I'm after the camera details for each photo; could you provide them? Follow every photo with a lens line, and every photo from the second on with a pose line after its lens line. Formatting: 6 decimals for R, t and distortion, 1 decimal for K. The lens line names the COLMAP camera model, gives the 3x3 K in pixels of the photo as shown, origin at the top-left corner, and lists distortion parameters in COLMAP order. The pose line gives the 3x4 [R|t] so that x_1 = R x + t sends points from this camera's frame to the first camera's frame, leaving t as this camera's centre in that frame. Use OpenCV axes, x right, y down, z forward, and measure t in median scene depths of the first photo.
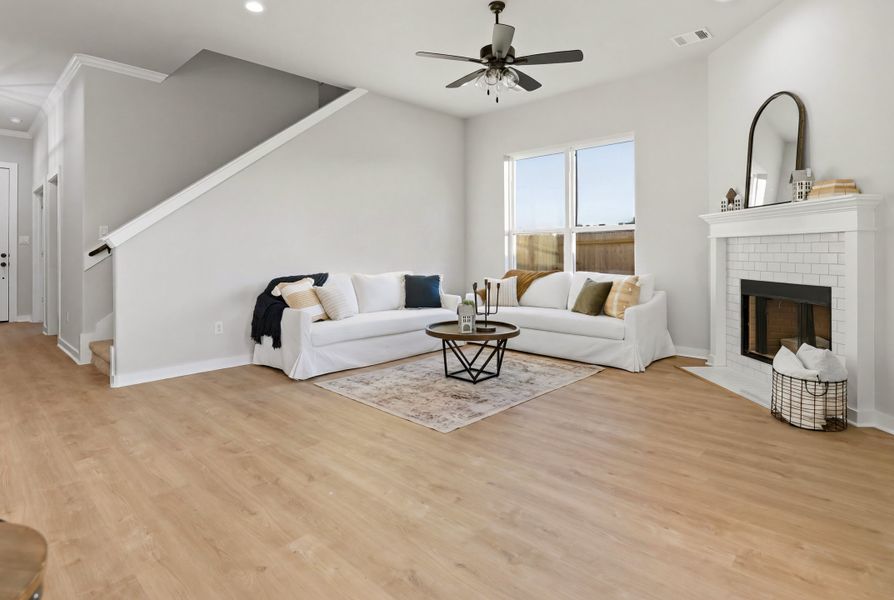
lens RADIAL K [[471.3, 0, 447.0], [0, 471.3, 300.0], [0, 0, 1]] dist [-0.001357, 0.000025]
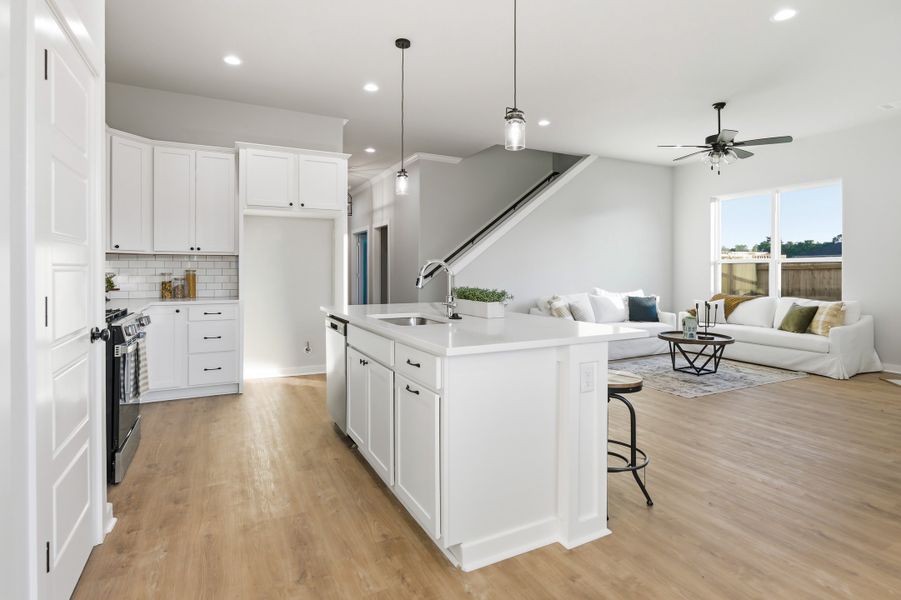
lens RADIAL K [[467.7, 0, 451.9], [0, 467.7, 294.3], [0, 0, 1]] dist [-0.000788, -0.000333]
pose [[0.944541, 0.024366, -0.327488, -0.153802], [-0.041222, 0.998153, -0.044626, 0.024312], [0.325796, 0.055650, 0.943801, -0.467562]]
